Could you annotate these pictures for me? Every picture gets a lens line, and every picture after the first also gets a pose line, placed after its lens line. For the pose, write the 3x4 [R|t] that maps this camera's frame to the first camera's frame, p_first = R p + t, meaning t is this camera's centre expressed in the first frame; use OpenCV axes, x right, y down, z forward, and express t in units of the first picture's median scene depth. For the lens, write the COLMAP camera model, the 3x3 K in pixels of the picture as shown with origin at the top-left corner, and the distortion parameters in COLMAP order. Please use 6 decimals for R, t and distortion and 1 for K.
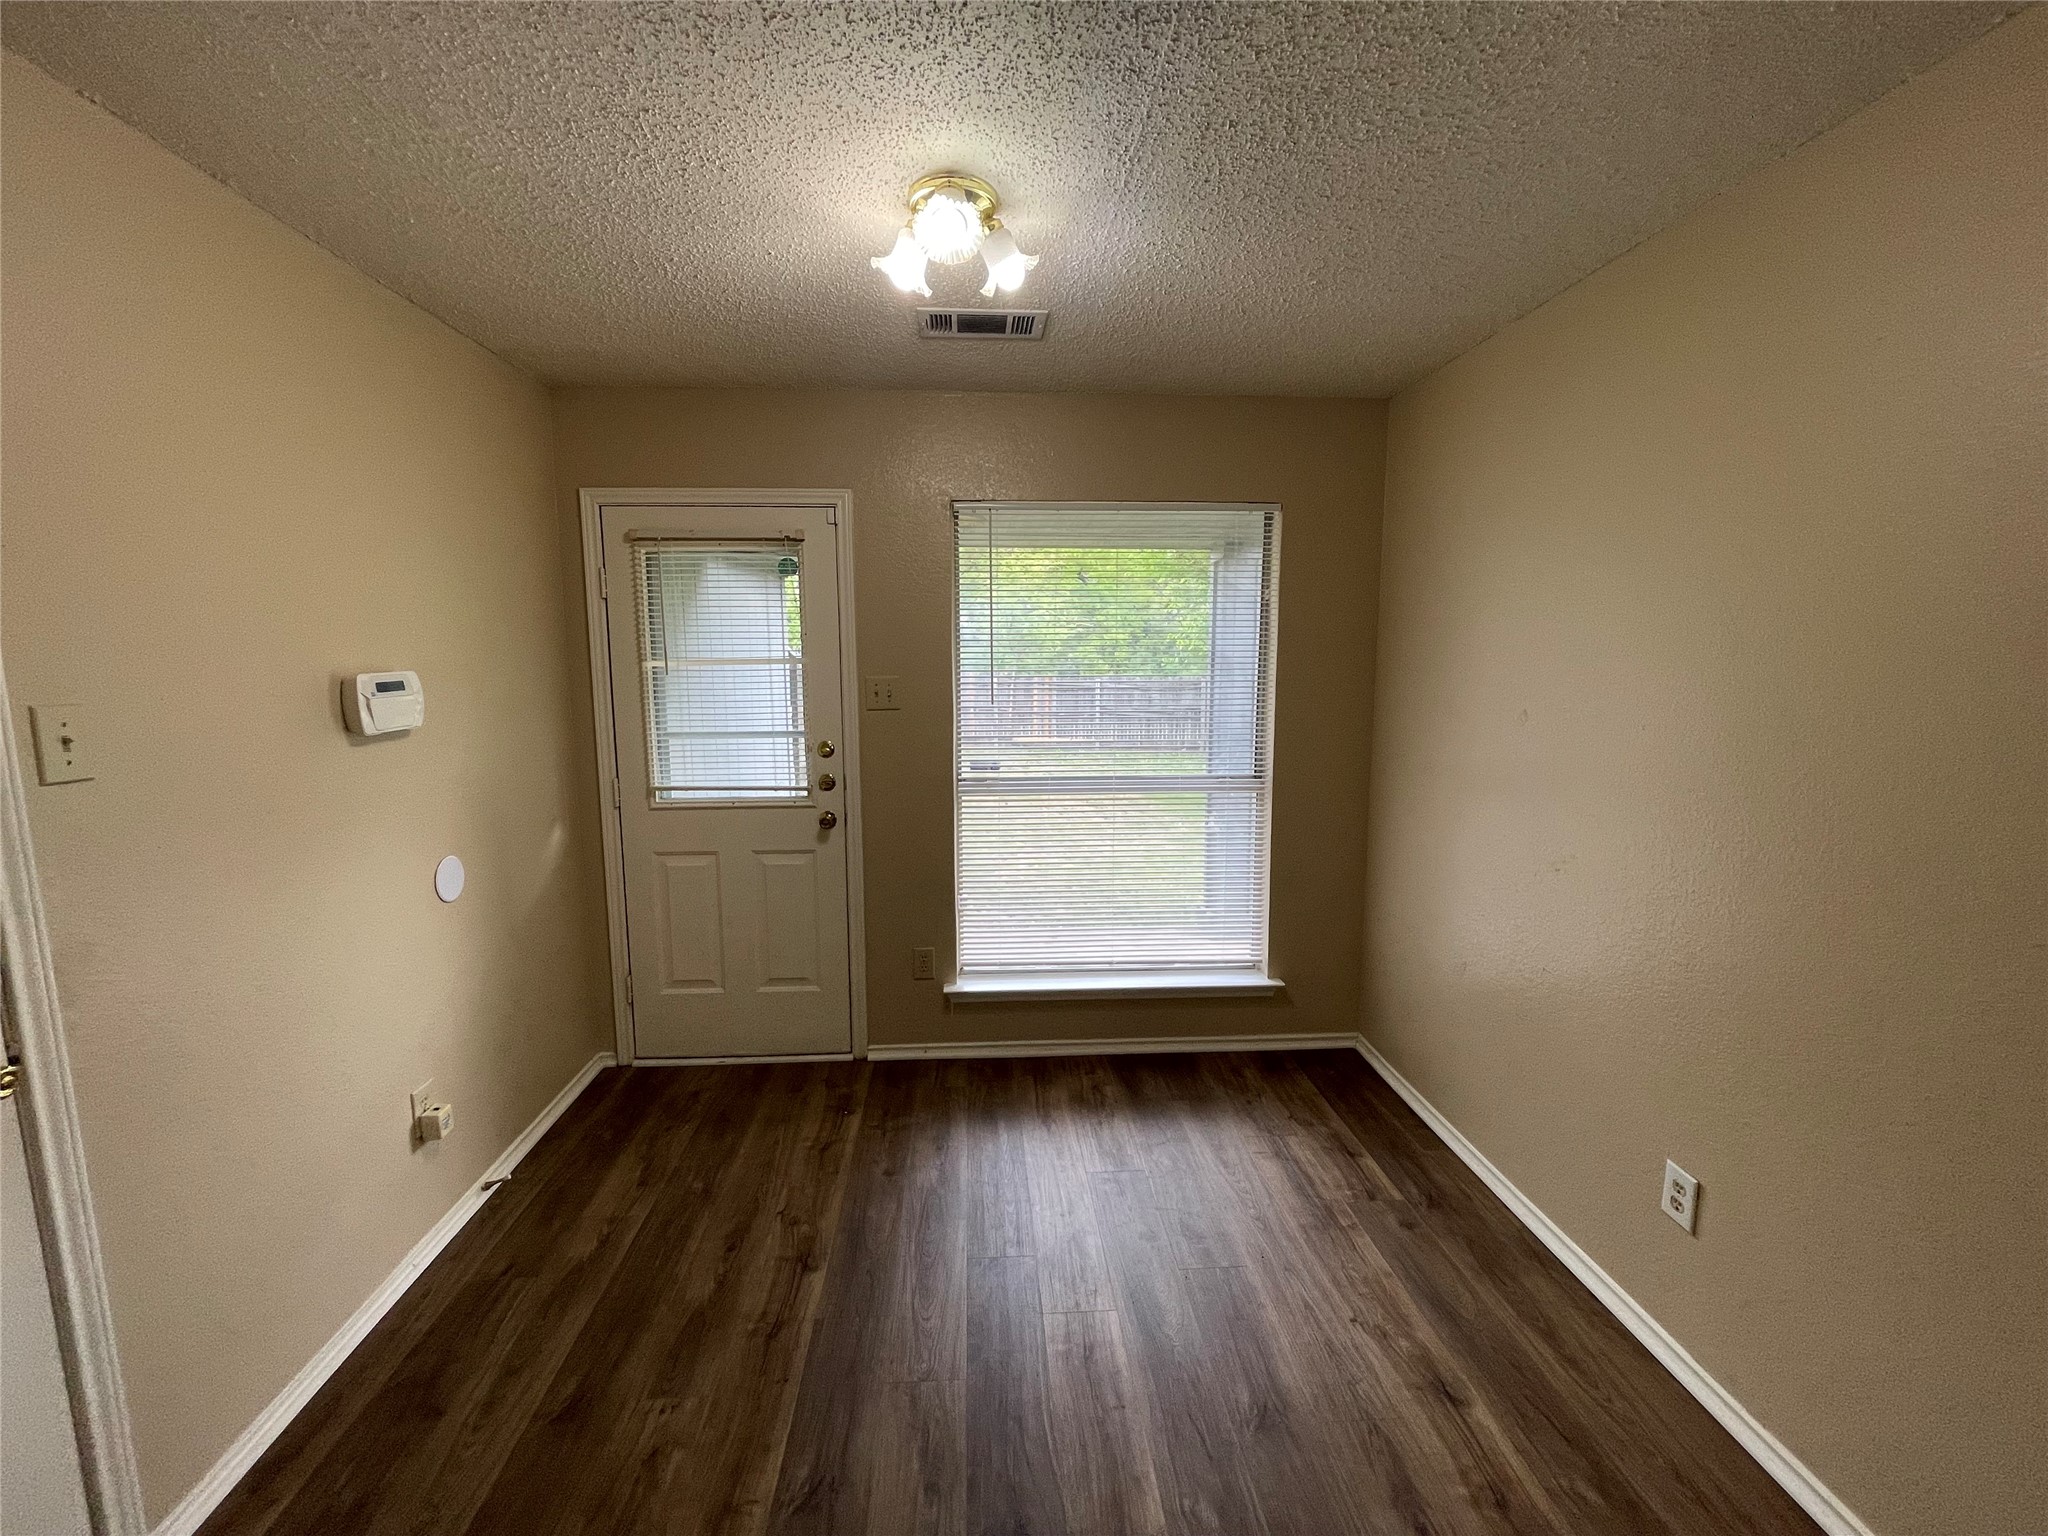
lens RADIAL K [[828.1, 0, 1022.6], [0, 828.1, 766.2], [0, 0, 1]] dist [0.002636, -0.000363]
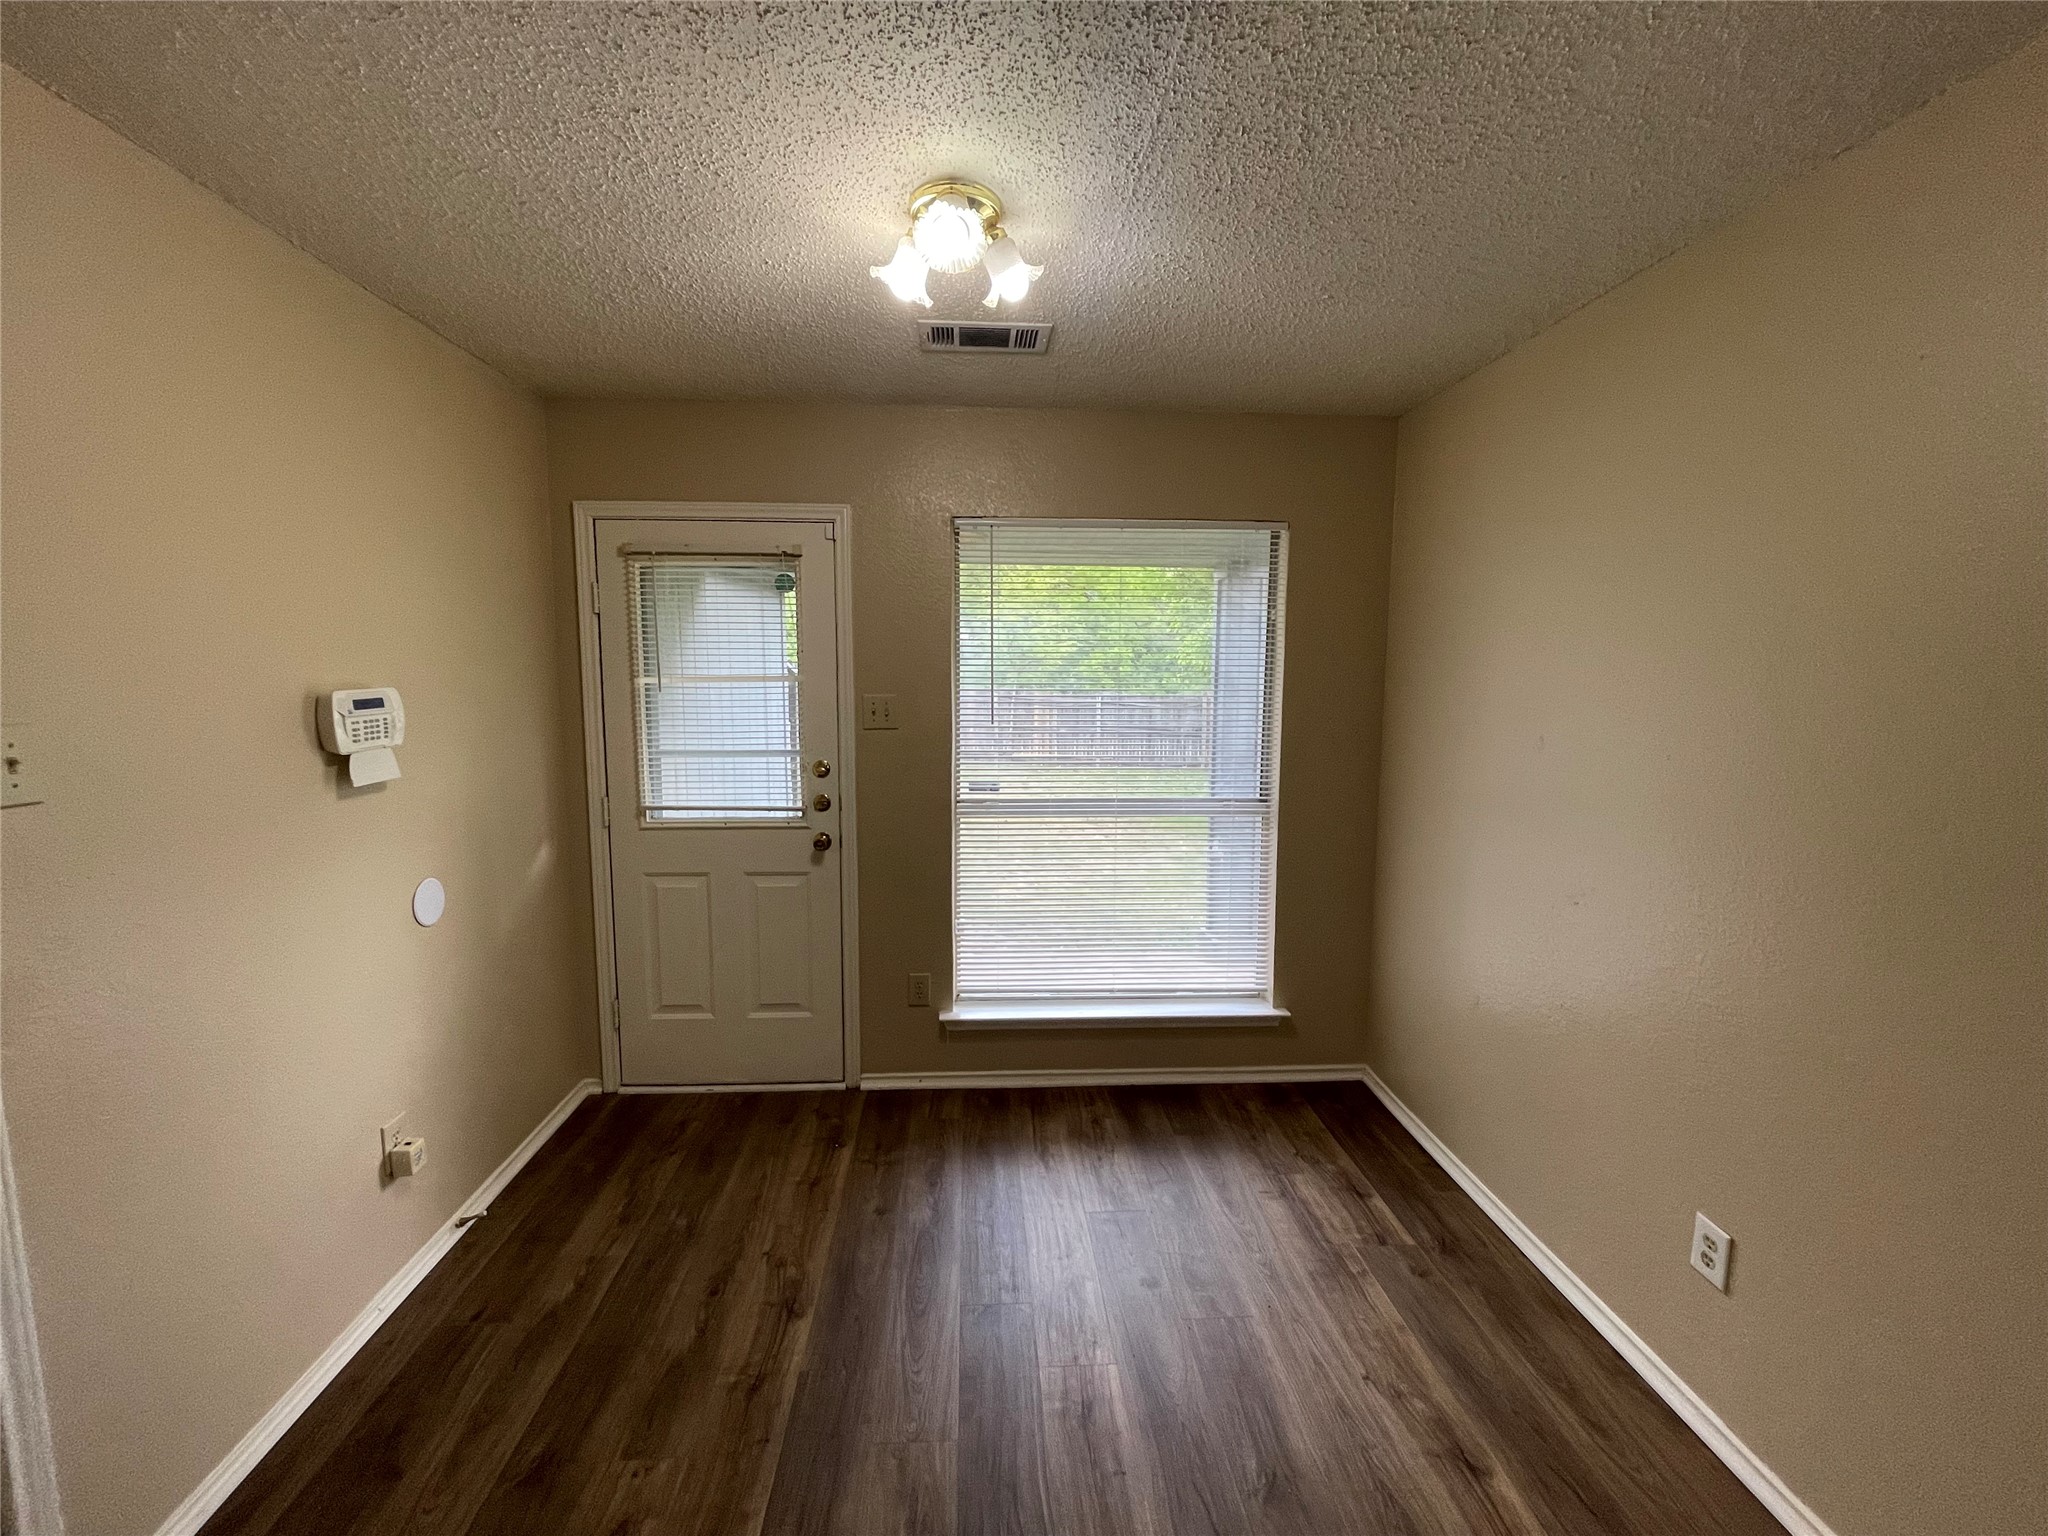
lens RADIAL K [[828.1, 0, 1022.1], [0, 828.1, 767.5], [0, 0, 1]] dist [0.002636, -0.000363]
pose [[0.999967, 0.008112, -0.000864, 0.000206], [-0.008126, 0.999823, -0.016953, -0.011237], [0.000726, 0.016959, 0.999856, 0.034673]]
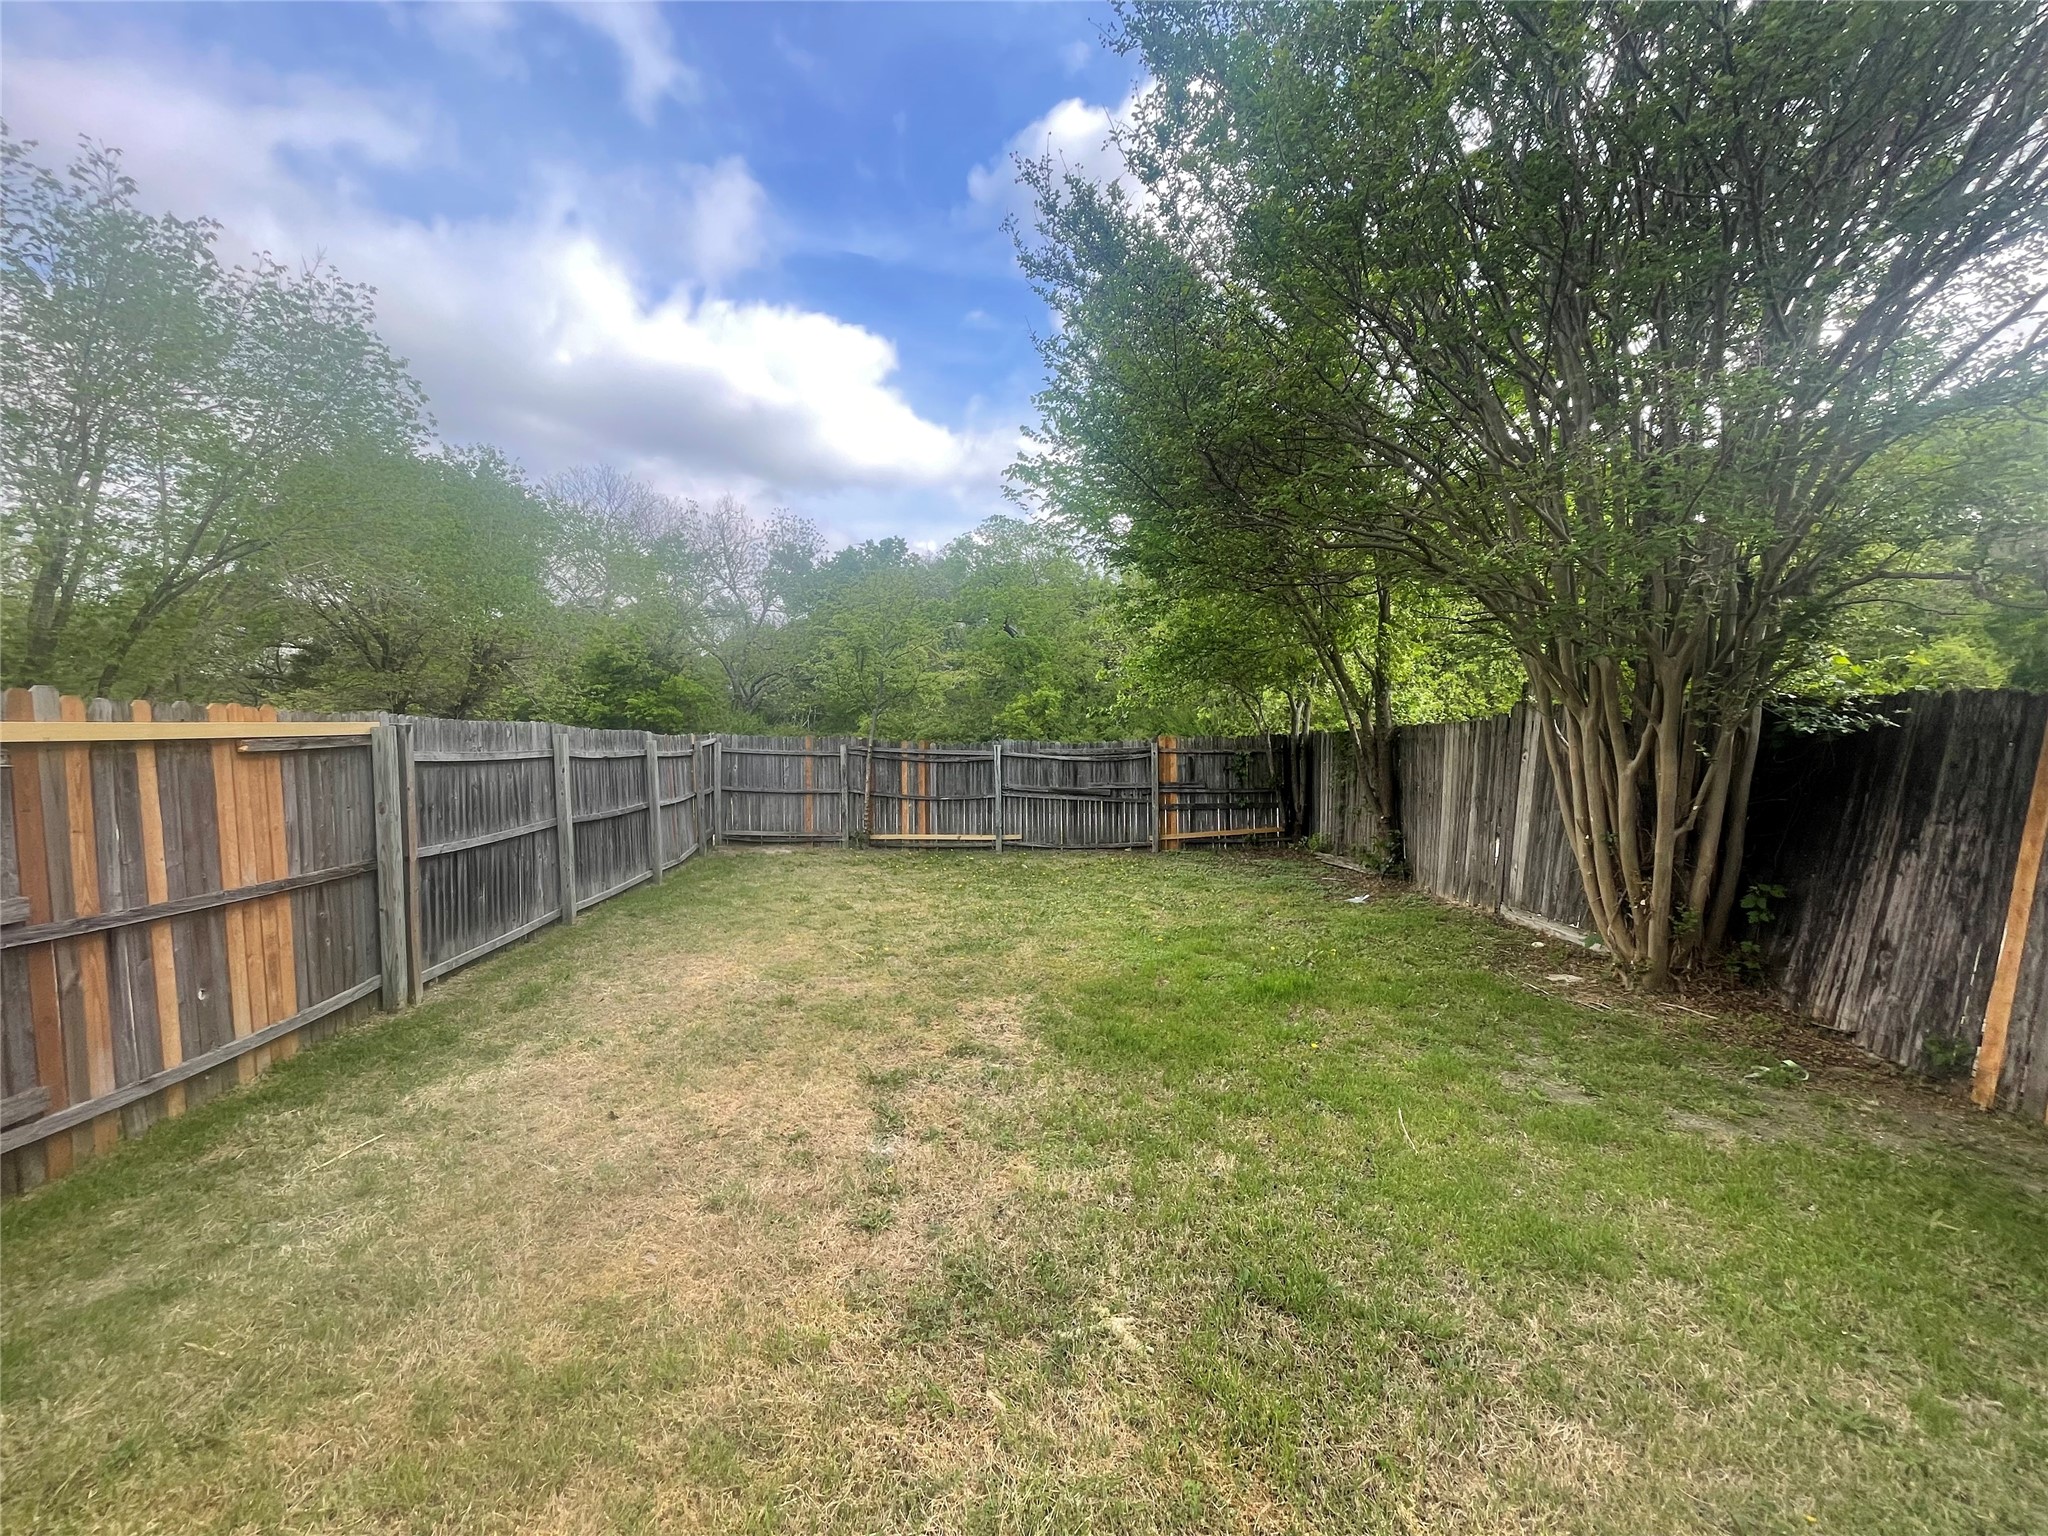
lens RADIAL K [[828.1, 0, 1022.6], [0, 828.1, 768.4], [0, 0, 1]] dist [0.002636, -0.000363]
pose [[0.997453, 0.000824, 0.071329, 0.282977], [0.004439, 0.997278, -0.073600, -0.174163], [-0.071195, 0.073729, 0.994734, 1.535924]]
